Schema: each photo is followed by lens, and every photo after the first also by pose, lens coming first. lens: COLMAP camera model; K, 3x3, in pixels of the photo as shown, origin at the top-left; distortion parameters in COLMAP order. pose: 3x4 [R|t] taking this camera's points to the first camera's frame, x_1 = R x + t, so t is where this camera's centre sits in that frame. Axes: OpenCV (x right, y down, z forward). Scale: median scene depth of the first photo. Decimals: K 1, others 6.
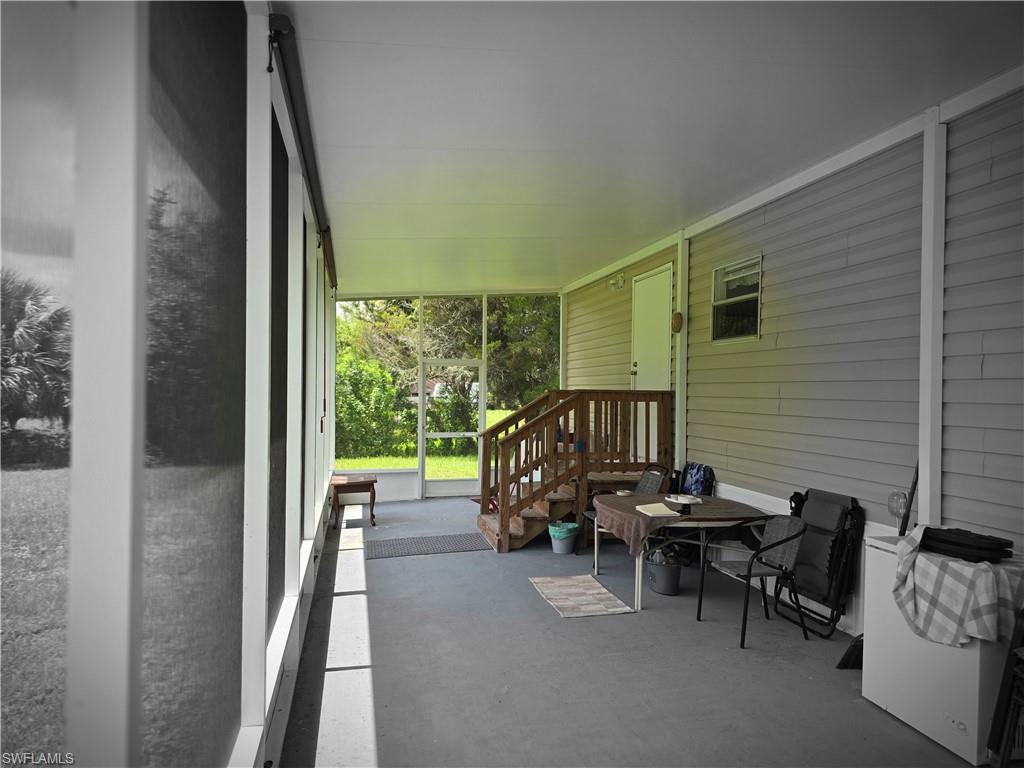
lens RADIAL K [[696.4, 0, 520.4], [0, 696.4, 386.0], [0, 0, 1]] dist [0.057265, -0.044315]
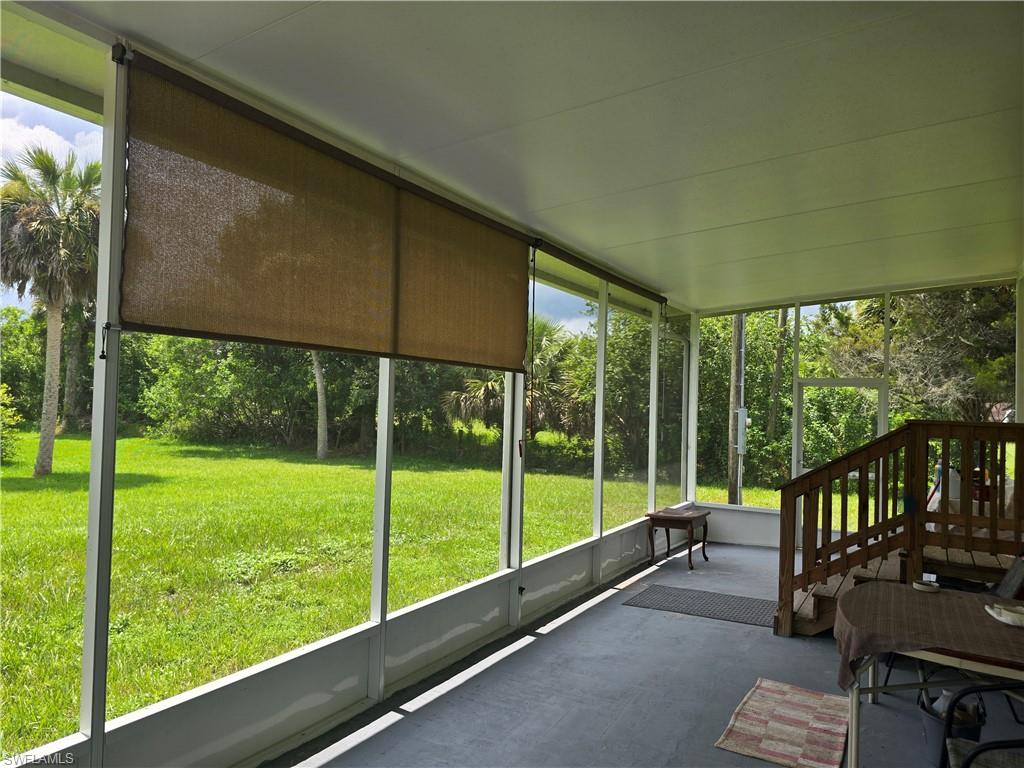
lens RADIAL K [[696.4, 0, 511.7], [0, 696.4, 389.1], [0, 0, 1]] dist [0.057265, -0.044315]
pose [[0.712709, -0.005252, -0.701440, 0.343276], [-0.015127, 0.999624, -0.022854, -0.003858], [0.701296, 0.026899, 0.712362, 0.291465]]
